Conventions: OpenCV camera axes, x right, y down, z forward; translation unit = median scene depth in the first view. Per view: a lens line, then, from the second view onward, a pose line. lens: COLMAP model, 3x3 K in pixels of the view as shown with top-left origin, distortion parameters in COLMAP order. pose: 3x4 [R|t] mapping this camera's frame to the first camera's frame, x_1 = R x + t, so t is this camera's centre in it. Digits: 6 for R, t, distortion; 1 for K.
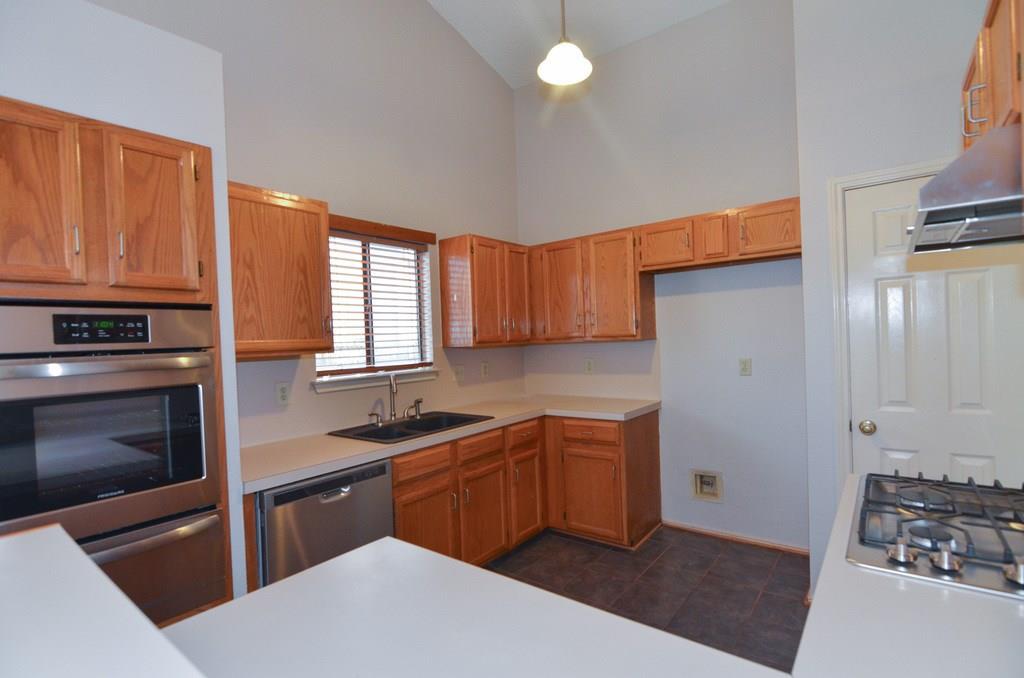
lens RADIAL K [[493.2, 0, 507.9], [0, 493.2, 347.8], [0, 0, 1]] dist [0.012880, -0.012318]
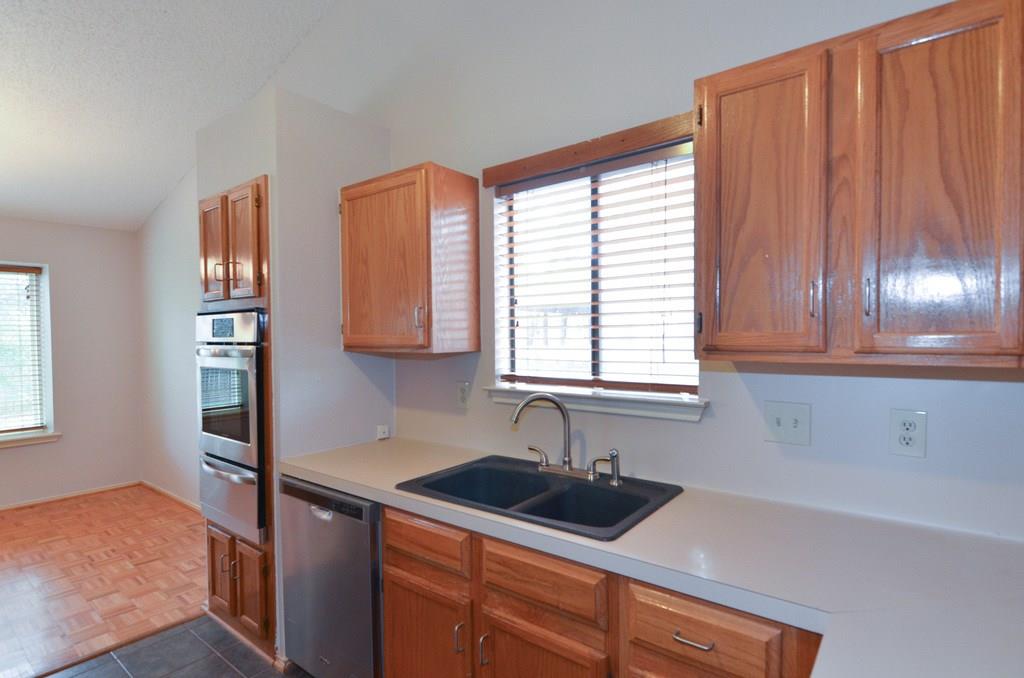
lens RADIAL K [[510.0, 0, 511.9], [0, 510.0, 348.0], [0, 0, 1]] dist [0.005492, -0.007188]
pose [[0.004272, 0.058047, -0.998305, 0.399513], [-0.006805, 0.998292, 0.058017, -0.038874], [0.999968, 0.006545, 0.004660, 0.977906]]
